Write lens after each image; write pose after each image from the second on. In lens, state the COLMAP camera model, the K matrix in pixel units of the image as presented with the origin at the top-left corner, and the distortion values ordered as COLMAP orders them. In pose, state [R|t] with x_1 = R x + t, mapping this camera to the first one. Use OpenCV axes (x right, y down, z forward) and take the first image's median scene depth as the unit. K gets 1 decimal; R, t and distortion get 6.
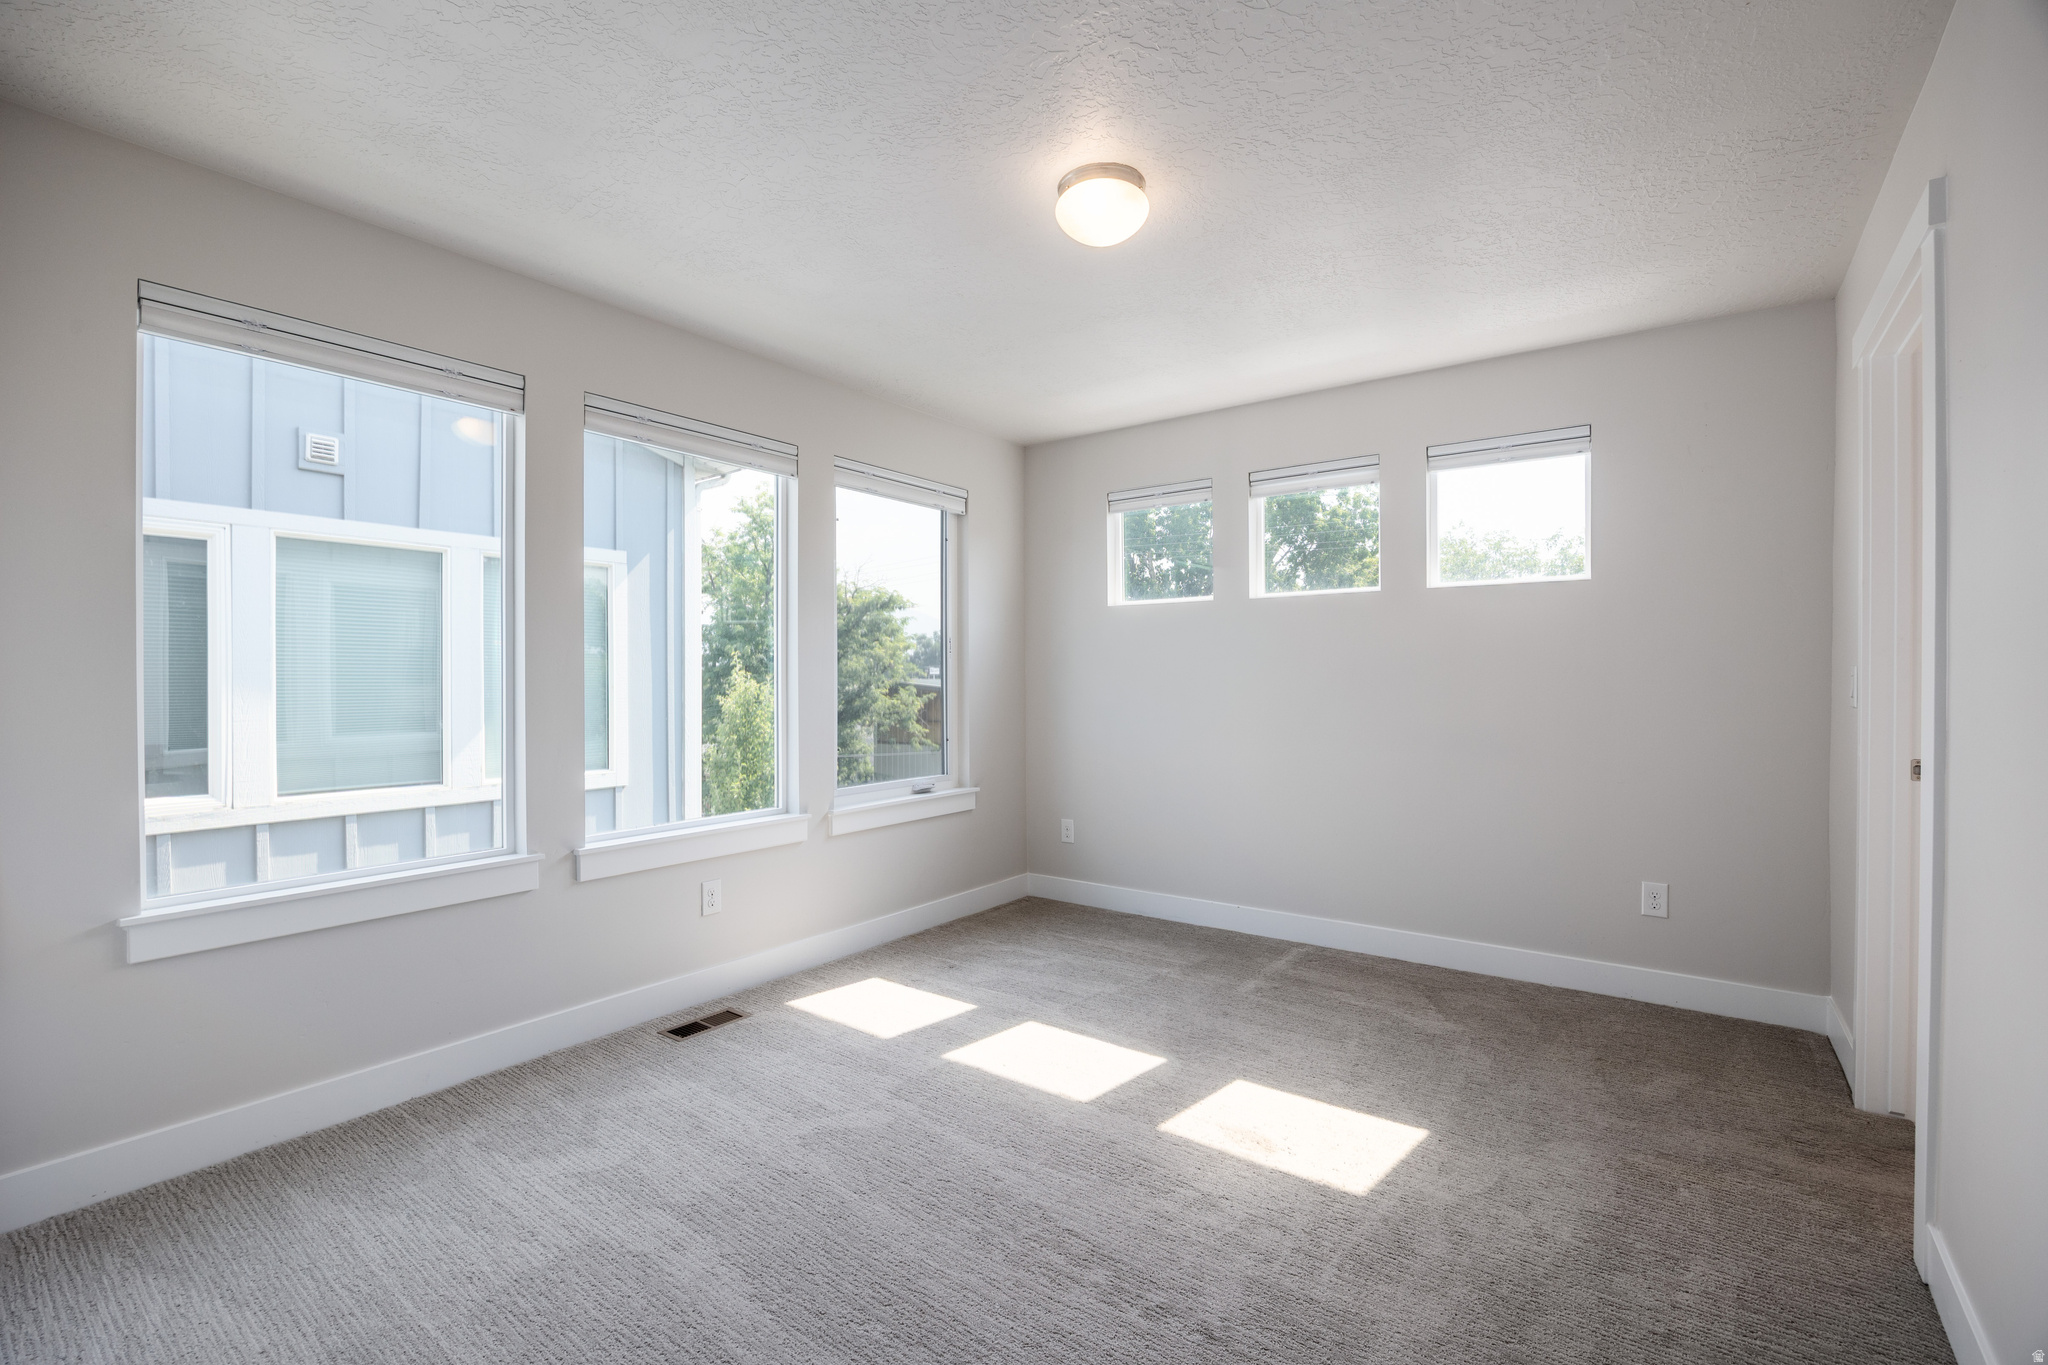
lens RADIAL K [[903.0, 0, 1024.0], [0, 903.0, 682.5], [0, 0, 1]] dist [-0.000040, 0.000127]
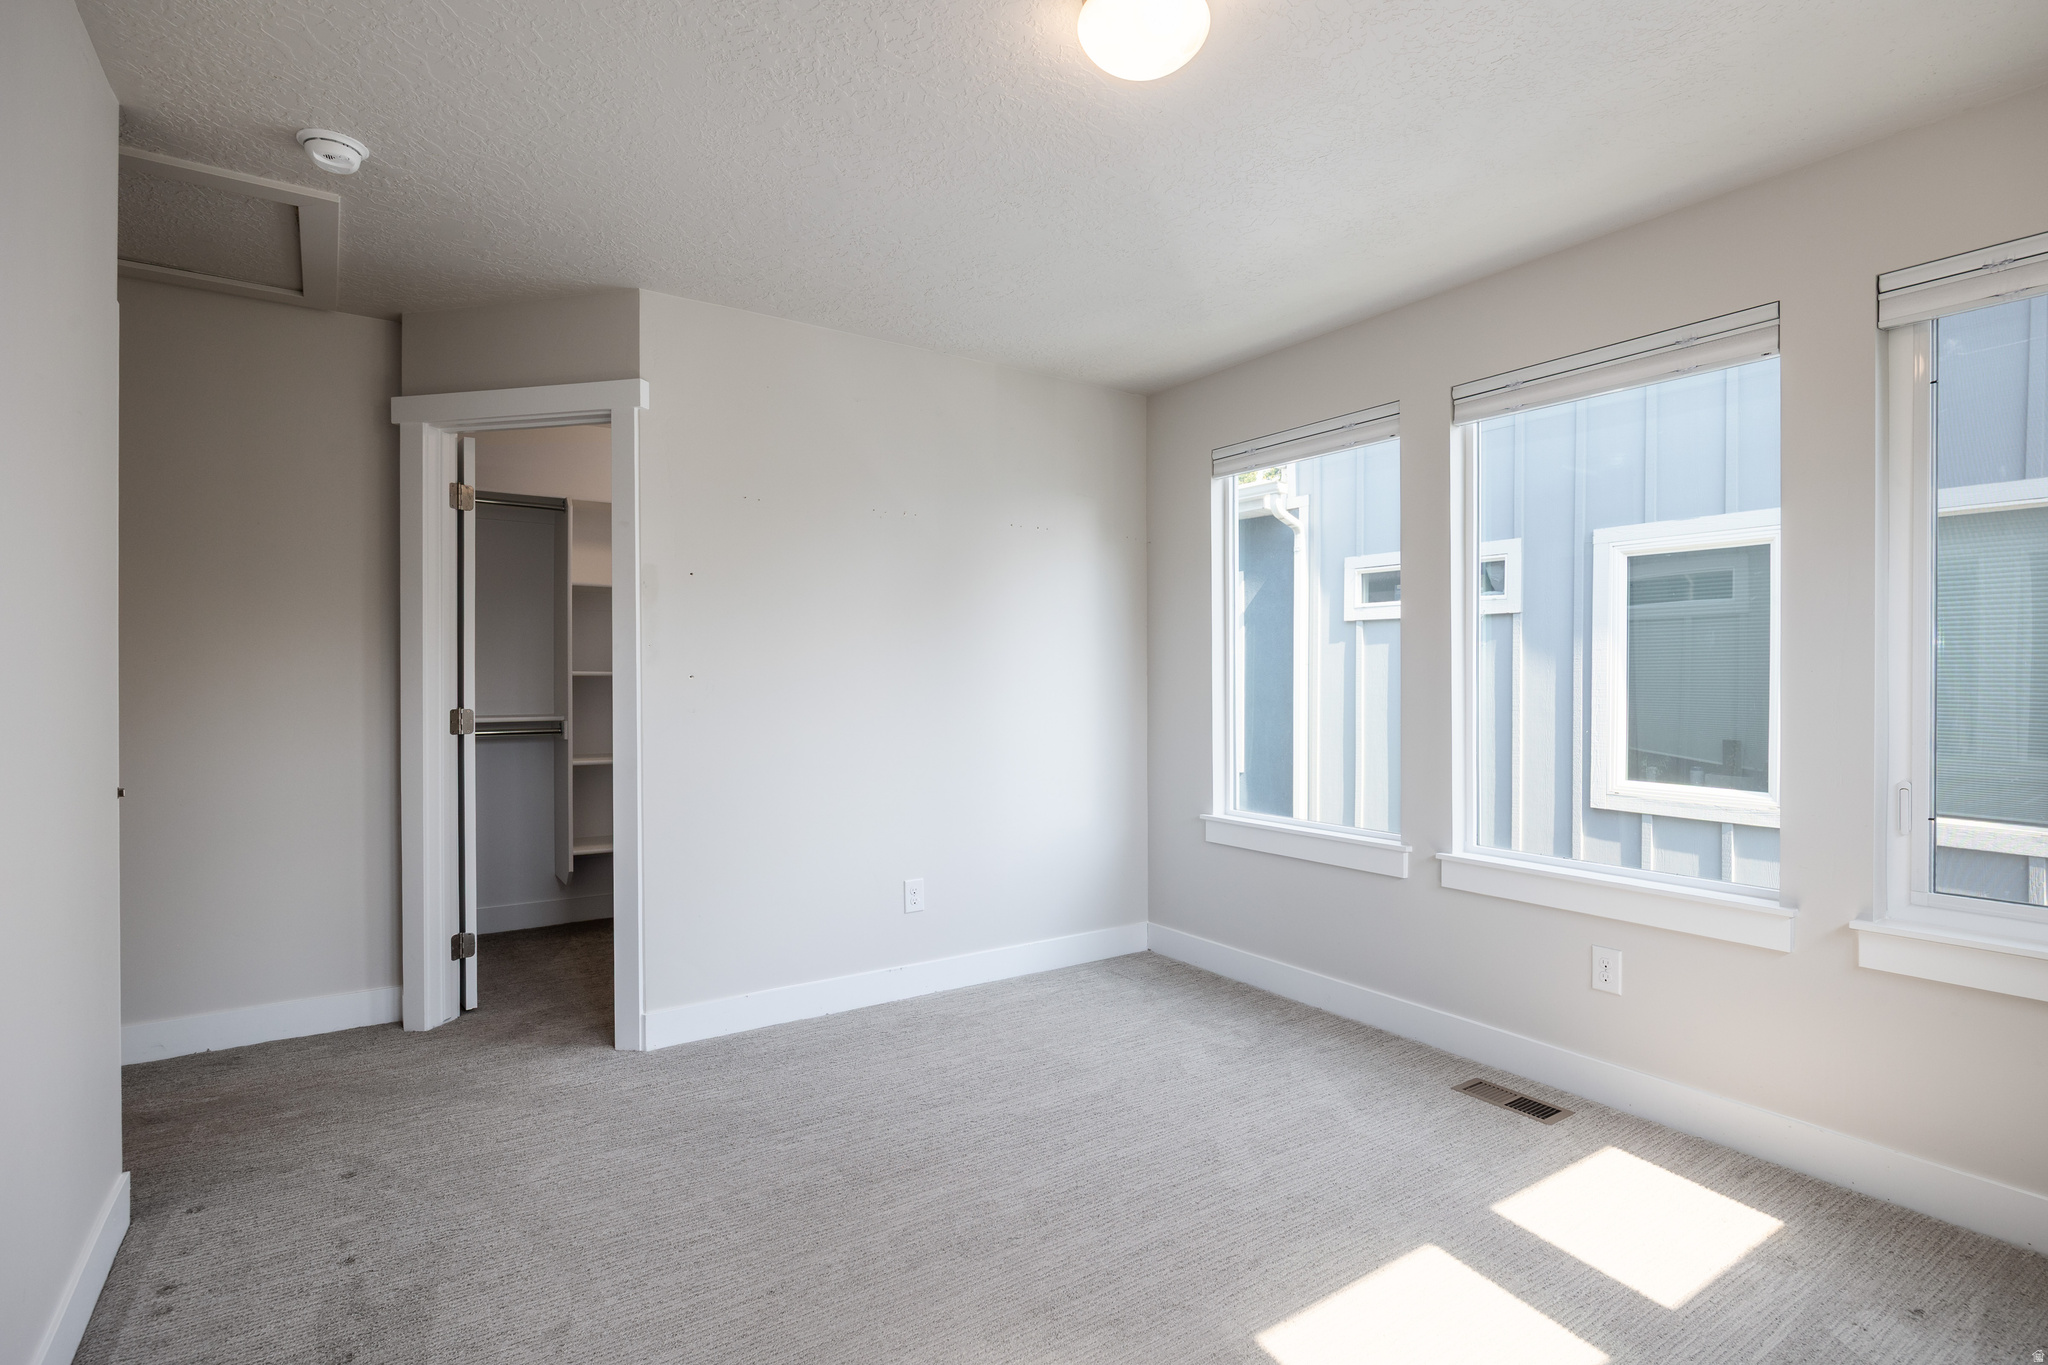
lens RADIAL K [[974.7, 0, 1024.0], [0, 974.7, 682.5], [0, 0, 1]] dist [-0.000252, 0.000103]
pose [[-0.320449, 0.006809, -0.947241, 0.609961], [-0.002517, 0.999965, 0.008039, -0.009554], [0.947262, 0.004960, -0.320421, 0.831409]]
